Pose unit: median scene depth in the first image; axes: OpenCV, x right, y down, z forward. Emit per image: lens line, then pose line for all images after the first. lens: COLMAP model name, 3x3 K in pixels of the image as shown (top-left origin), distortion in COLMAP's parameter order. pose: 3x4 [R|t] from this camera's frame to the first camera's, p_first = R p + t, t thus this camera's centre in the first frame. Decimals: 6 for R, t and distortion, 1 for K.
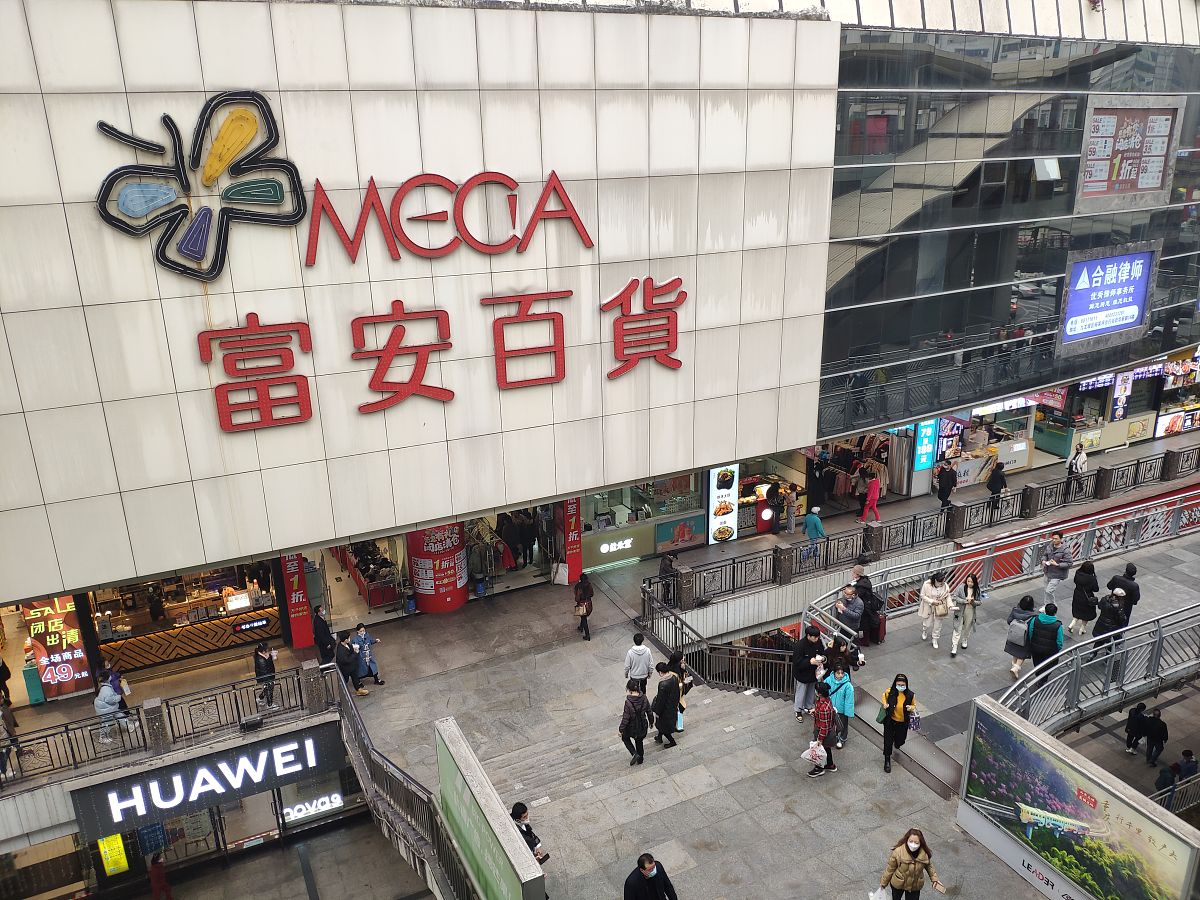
lens RADIAL K [[925.6, 0, 607.5], [0, 925.6, 456.5], [0, 0, 1]] dist [0.089790, -0.194204]
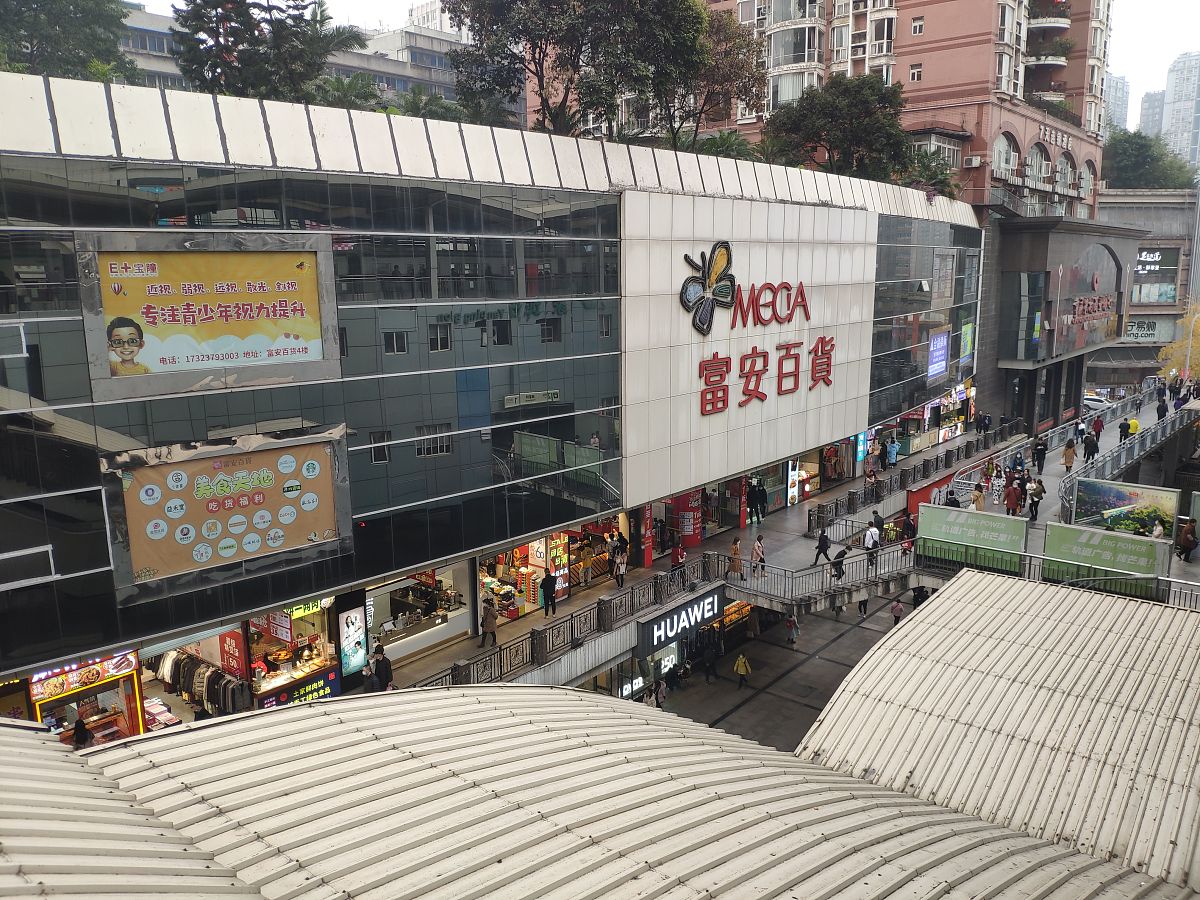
lens RADIAL K [[934.7, 0, 594.9], [0, 934.7, 456.0], [0, 0, 1]] dist [0.141718, -0.391116]
pose [[0.913673, -0.070768, 0.400241, -1.250990], [0.125896, 0.985571, -0.113135, 0.221902], [-0.386460, 0.153758, 0.909400, -0.573215]]
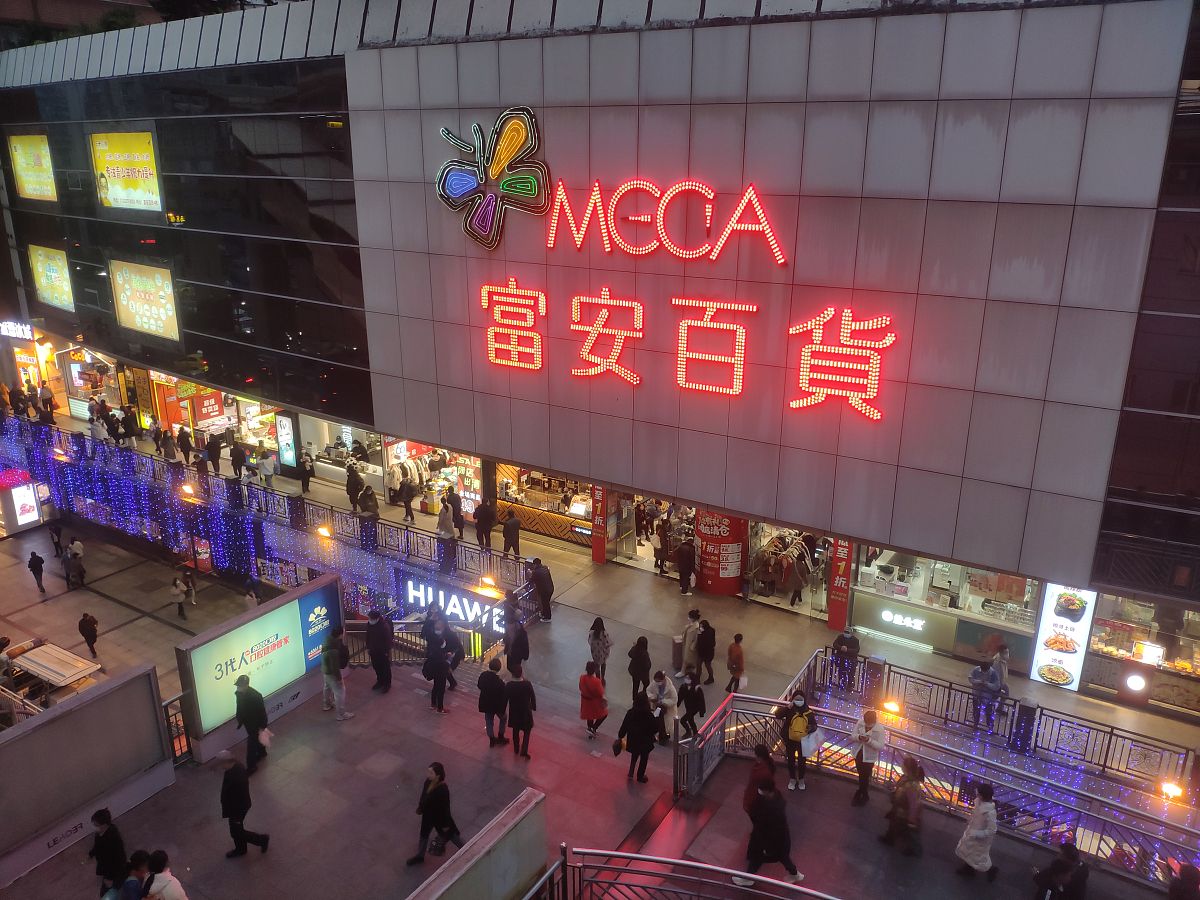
lens RADIAL K [[934.7, 0, 594.9], [0, 934.7, 456.0], [0, 0, 1]] dist [0.141718, -0.391116]
pose [[0.509910, 0.292709, -0.808896, 0.733228], [-0.292146, 0.943365, 0.157206, -0.140759], [0.809100, 0.156155, 0.566545, 0.338649]]
